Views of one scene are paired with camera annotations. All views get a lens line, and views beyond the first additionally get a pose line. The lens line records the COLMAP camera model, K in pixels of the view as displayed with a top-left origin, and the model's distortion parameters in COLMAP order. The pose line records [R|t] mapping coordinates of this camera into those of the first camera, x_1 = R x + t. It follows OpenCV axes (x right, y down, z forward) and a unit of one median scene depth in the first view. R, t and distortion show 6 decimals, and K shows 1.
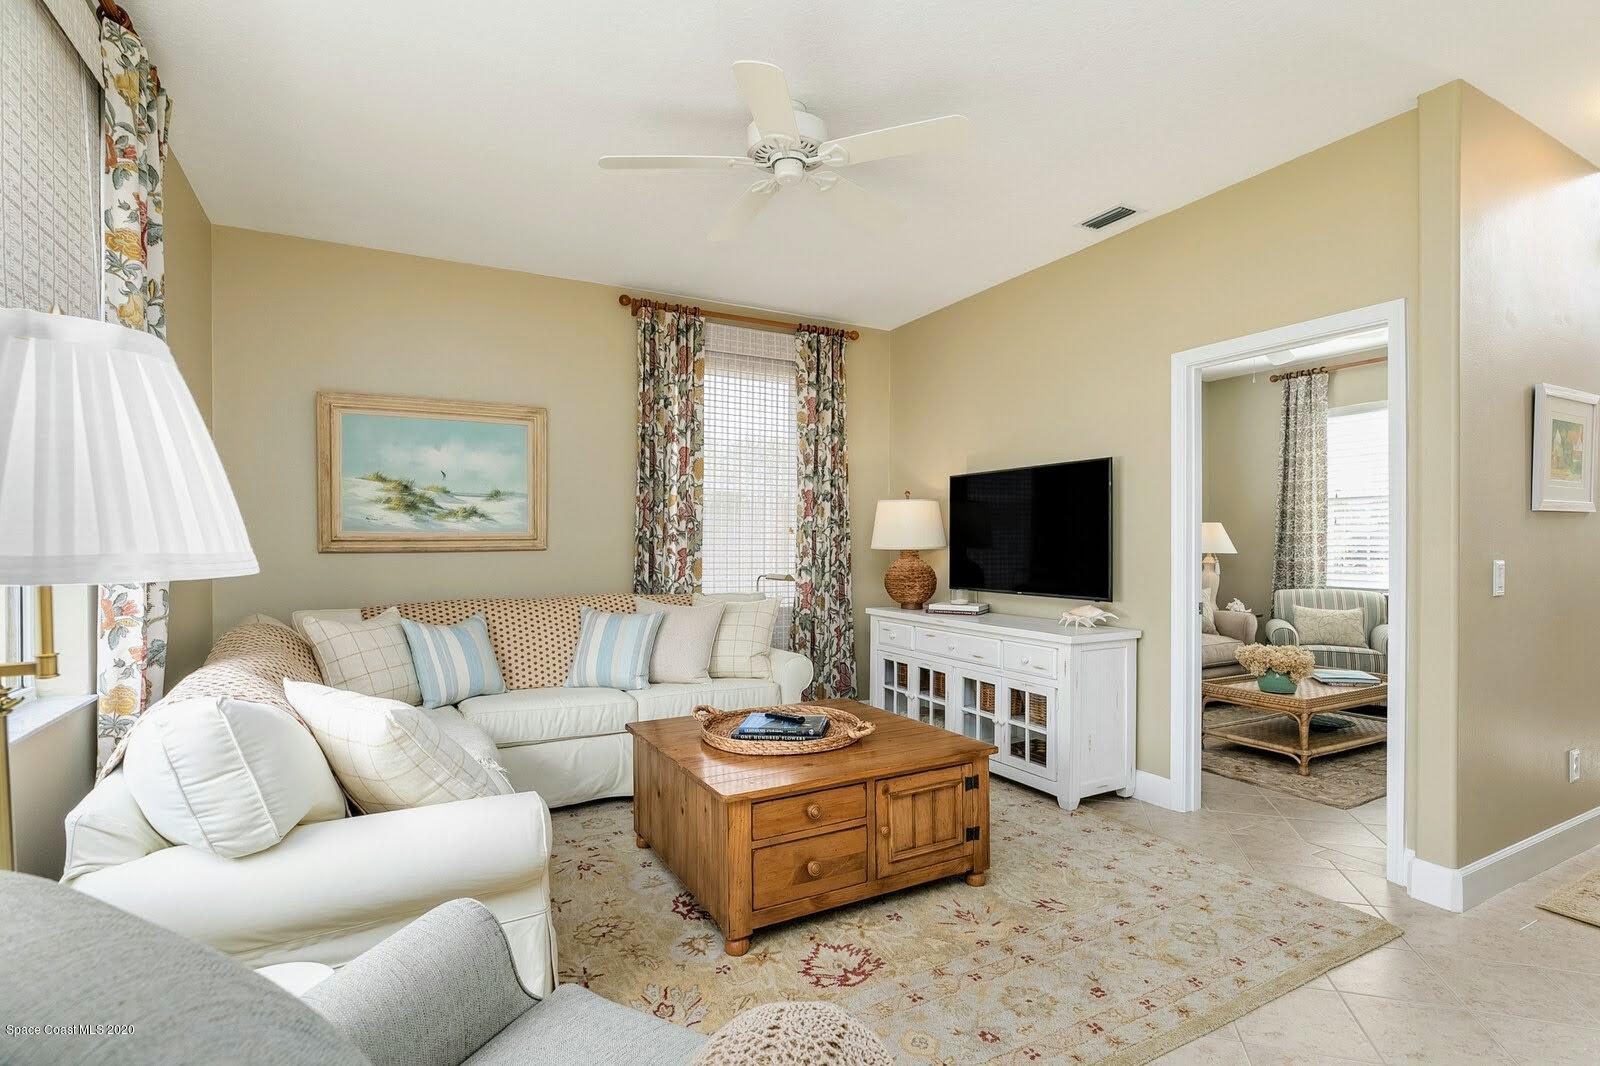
lens RADIAL K [[766.8, 0, 799.7], [0, 766.8, 543.0], [0, 0, 1]] dist [-0.012659, -0.000798]
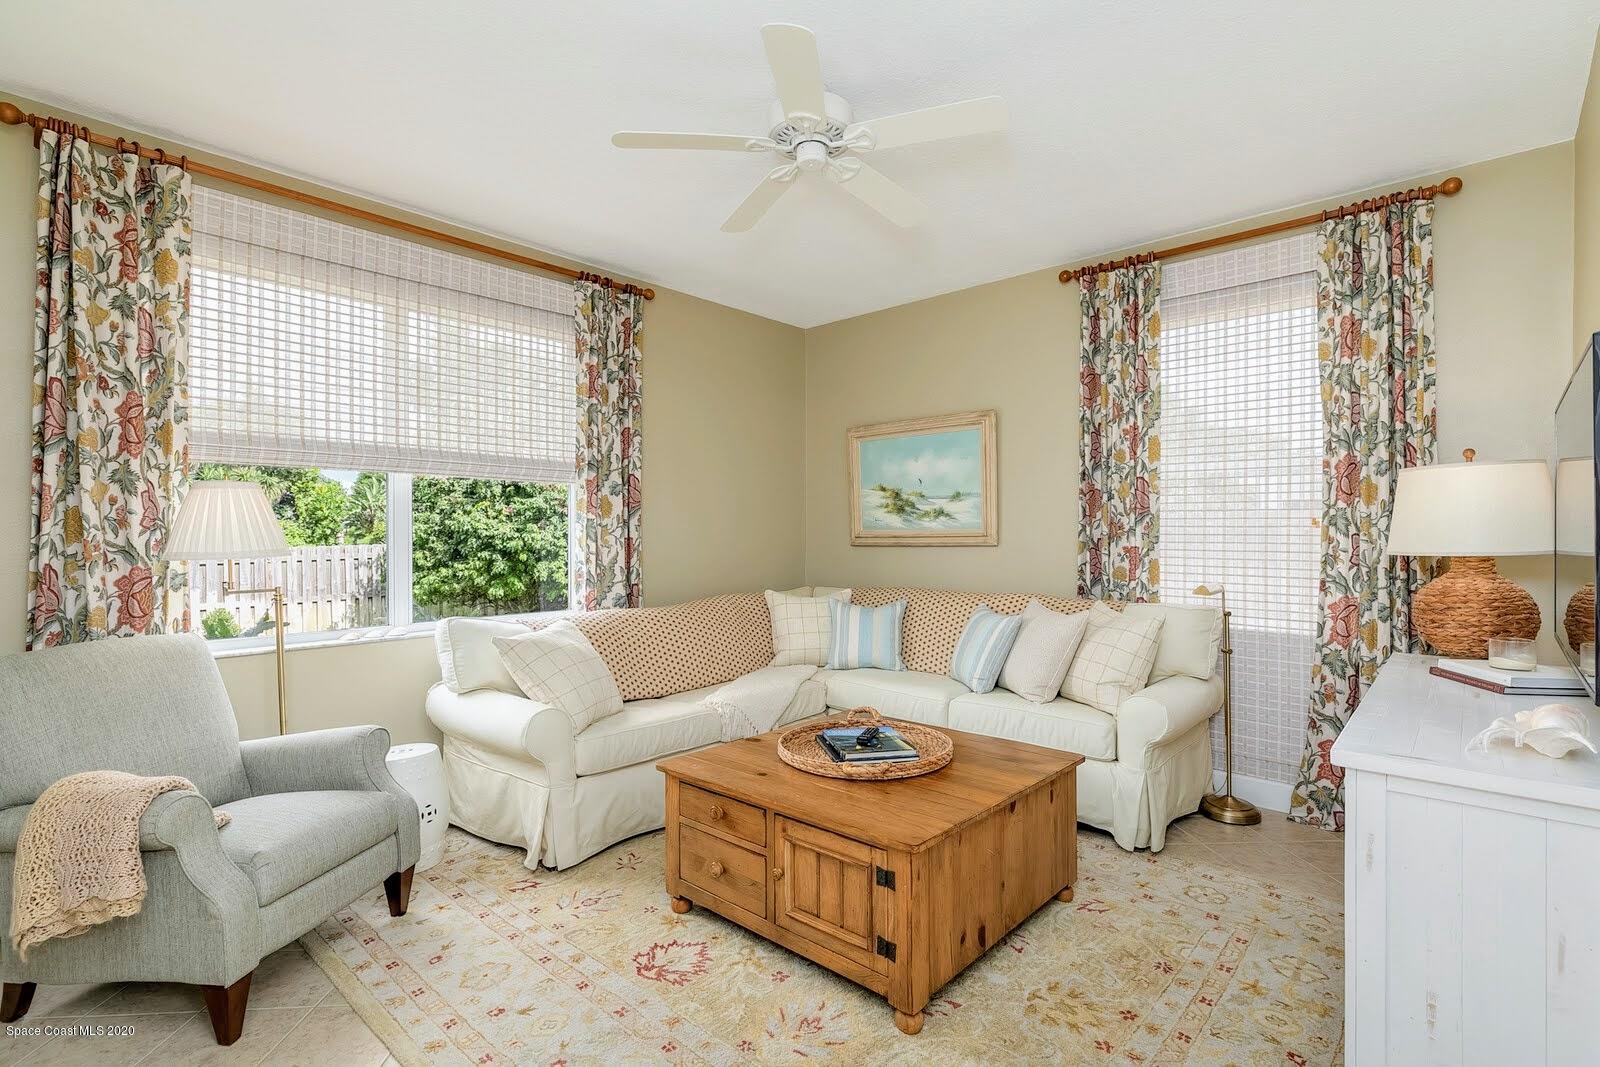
lens RADIAL K [[746.7, 0, 810.3], [0, 746.7, 532.8], [0, 0, 1]] dist [-0.010945, -0.000284]
pose [[0.338583, -0.000740, -0.940936, 0.552729], [0.003096, 0.999995, 0.000327, -0.010866], [0.940931, -0.003024, 0.338584, 0.440370]]
